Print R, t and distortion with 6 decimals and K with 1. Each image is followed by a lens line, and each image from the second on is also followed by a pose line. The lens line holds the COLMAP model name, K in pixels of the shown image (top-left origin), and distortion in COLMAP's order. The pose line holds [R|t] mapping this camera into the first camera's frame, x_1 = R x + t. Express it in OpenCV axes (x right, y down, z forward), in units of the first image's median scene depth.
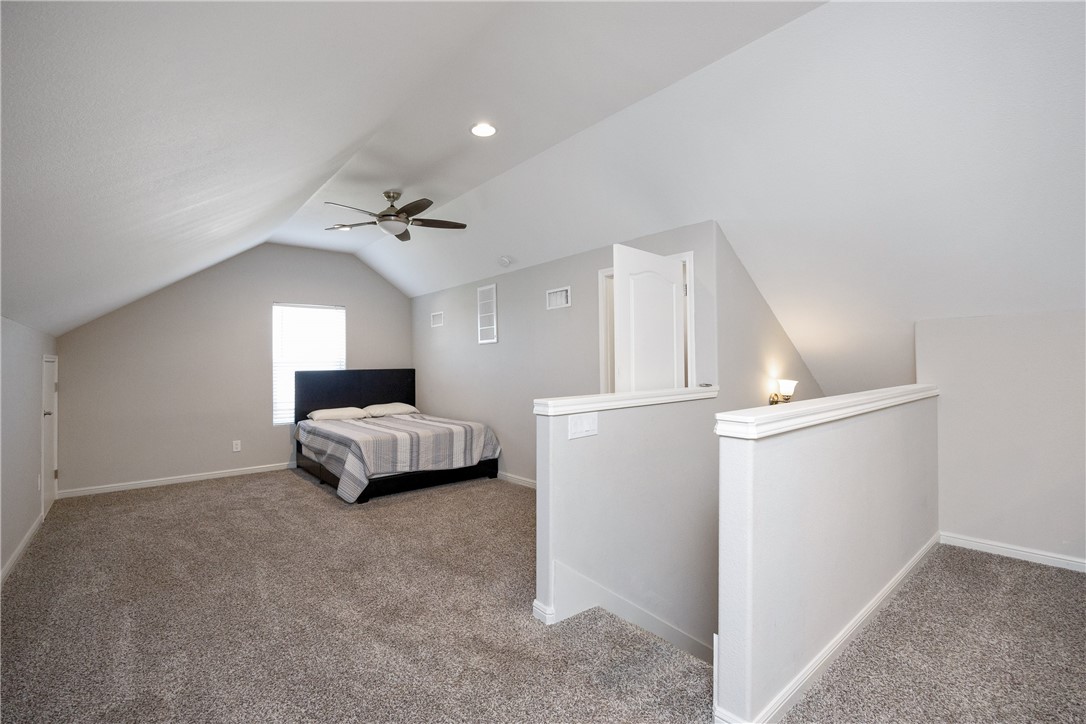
lens RADIAL K [[473.3, 0, 530.3], [0, 473.3, 345.8], [0, 0, 1]] dist [-0.013206, 0.000645]
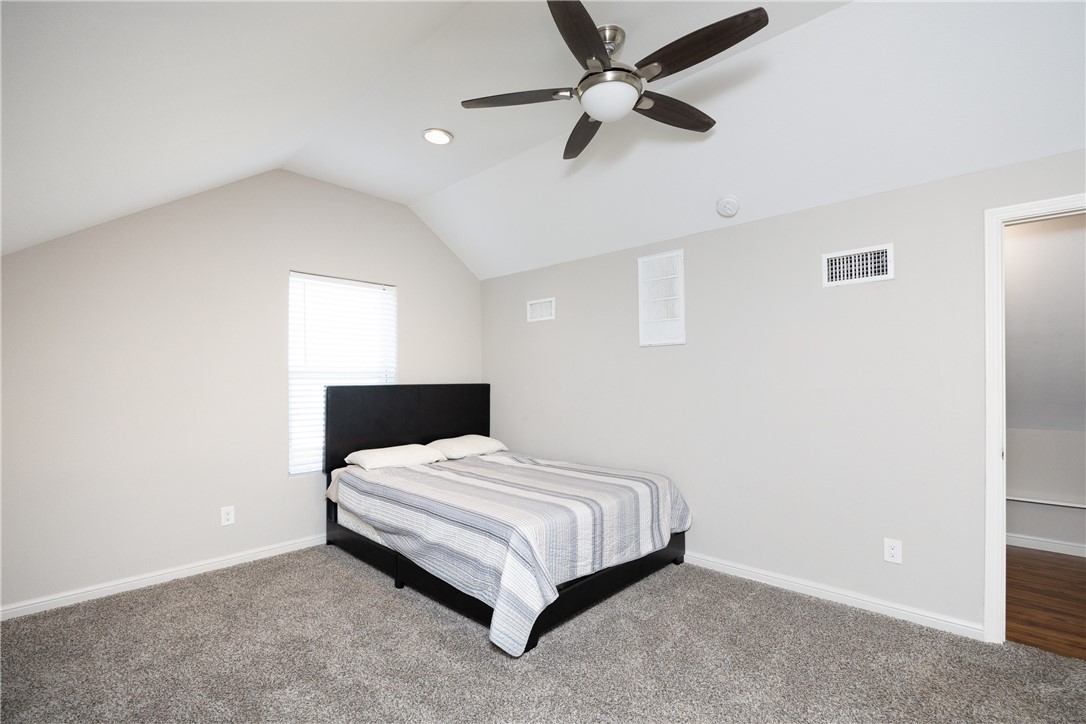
lens RADIAL K [[473.3, 0, 539.8], [0, 473.3, 372.5], [0, 0, 1]] dist [-0.013206, 0.000645]
pose [[0.992423, 0.014167, 0.122052, -0.329757], [-0.017157, 0.999577, 0.023488, 0.018263], [-0.121668, -0.025404, 0.992246, 0.402678]]
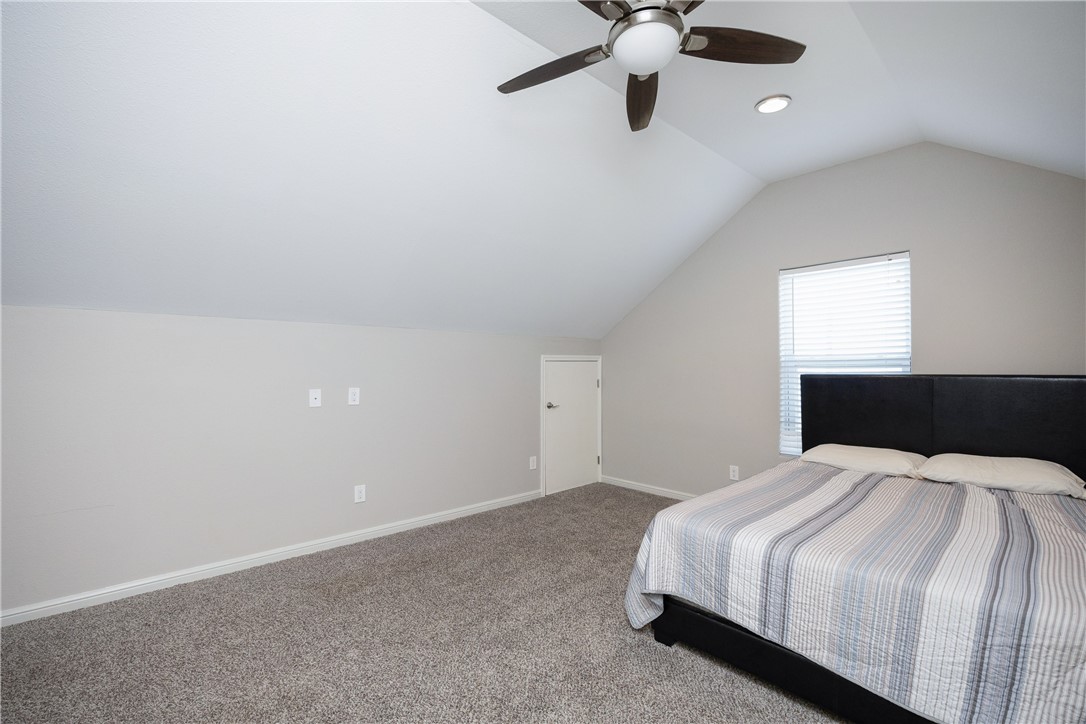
lens RADIAL K [[473.3, 0, 544.3], [0, 473.3, 360.0], [0, 0, 1]] dist [-0.013206, 0.000645]
pose [[0.063927, -0.002370, -0.997952, 0.110969], [0.038208, 0.999270, 0.000075, 0.023075], [0.997223, -0.038134, 0.063971, 0.686525]]
